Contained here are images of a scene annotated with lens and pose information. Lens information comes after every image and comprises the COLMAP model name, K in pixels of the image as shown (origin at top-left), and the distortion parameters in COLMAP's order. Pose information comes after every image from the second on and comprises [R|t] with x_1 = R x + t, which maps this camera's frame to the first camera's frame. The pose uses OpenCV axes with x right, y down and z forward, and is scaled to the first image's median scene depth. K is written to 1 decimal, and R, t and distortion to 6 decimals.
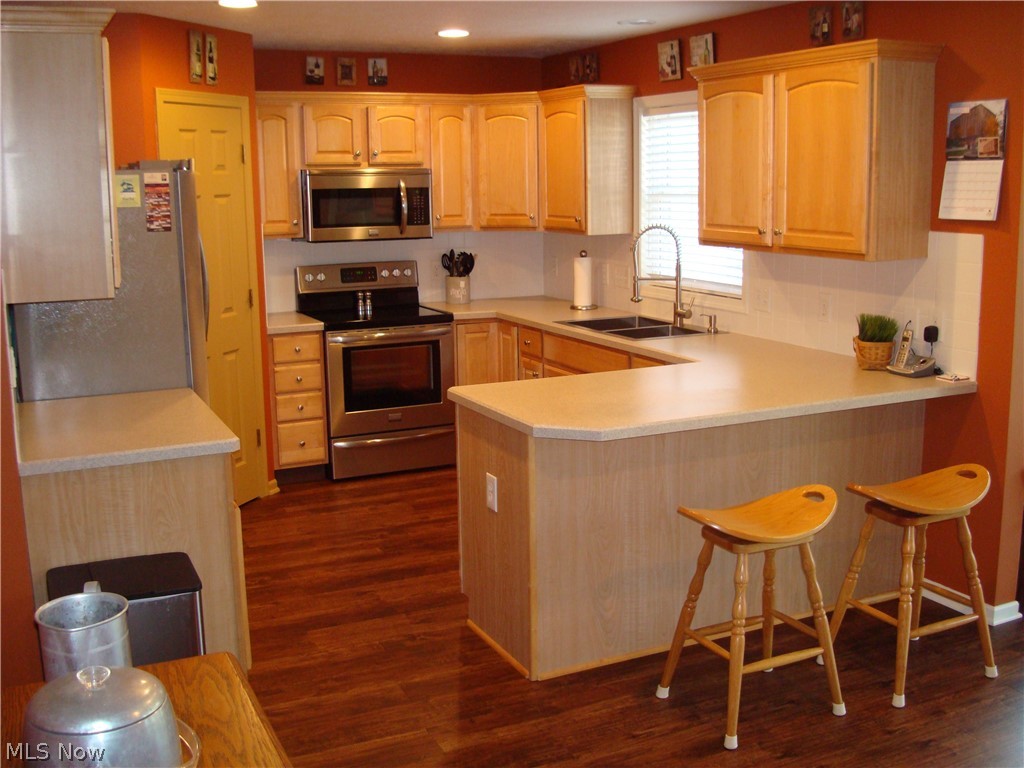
lens RADIAL K [[1101.8, 0, 510.3], [0, 1101.8, 383.4], [0, 0, 1]] dist [-0.105931, 0.000000]
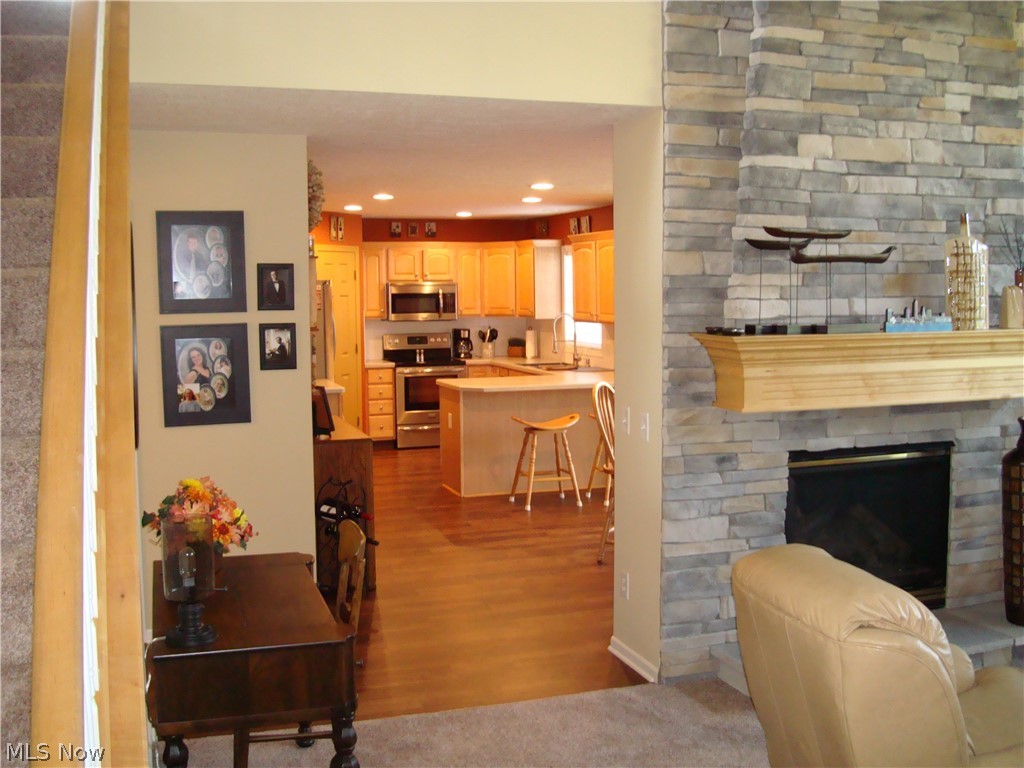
lens RADIAL K [[1101.8, 0, 520.1], [0, 1101.8, 387.0], [0, 0, 1]] dist [-0.105931, 0.000000]
pose [[0.994678, 0.016590, -0.101685, 0.260358], [-0.025824, 0.995591, -0.090179, 0.164949], [0.099741, 0.092325, 0.990721, -0.932758]]
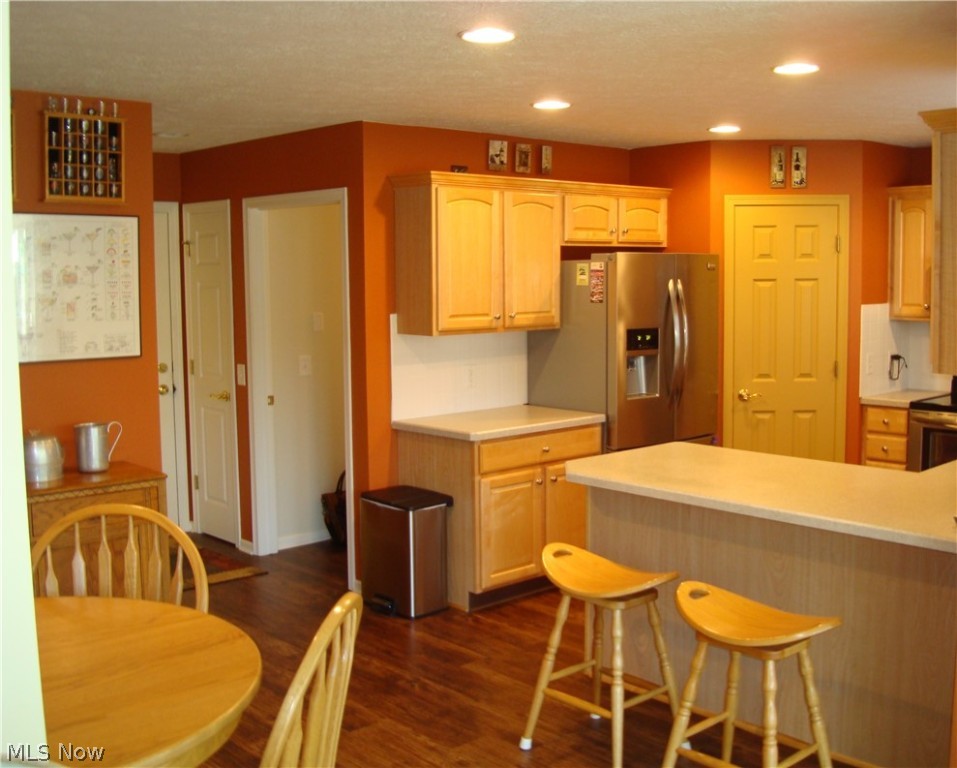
lens RADIAL K [[1079.4, 0, 480.7], [0, 1079.4, 379.8], [0, 0, 1]] dist [-0.103404, 0.000000]
pose [[0.298479, 0.106913, -0.948409, 0.737864], [-0.168423, 0.984012, 0.057921, -0.070909], [0.939438, 0.142446, 0.311714, 0.313505]]
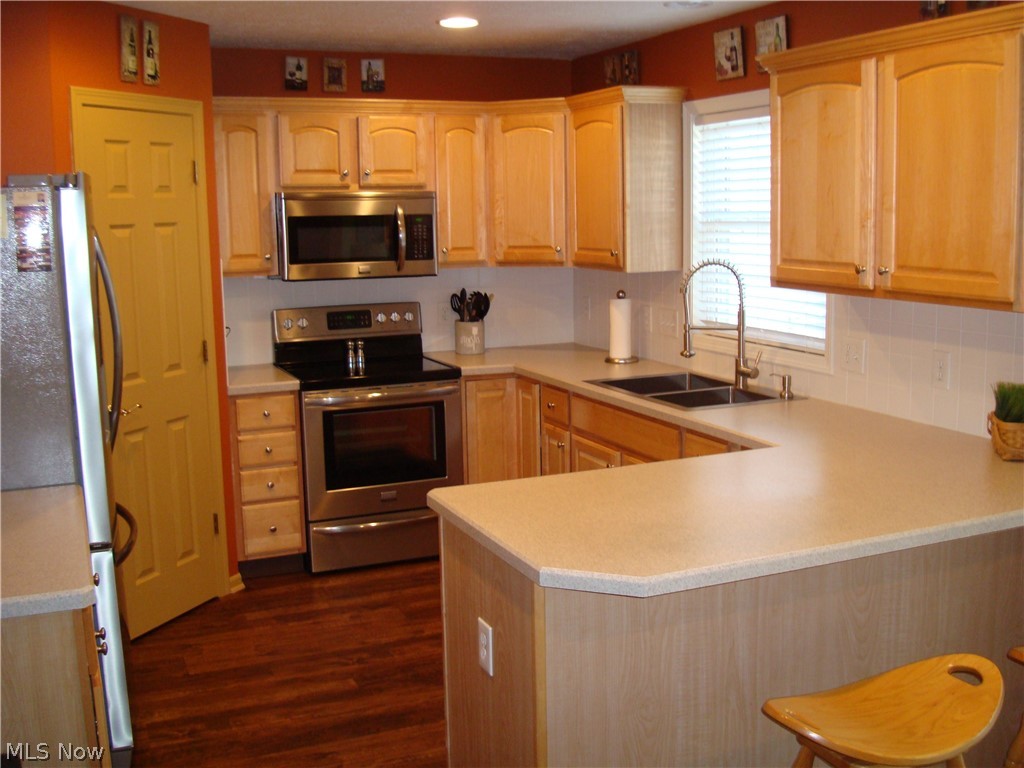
lens RADIAL K [[1101.8, 0, 517.6], [0, 1101.8, 385.5], [0, 0, 1]] dist [-0.105931, 0.000000]
pose [[0.999543, 0.002331, -0.030141, 0.016675], [-0.003127, 0.999647, -0.026397, -0.033612], [0.030069, 0.026480, 0.999197, 0.213919]]
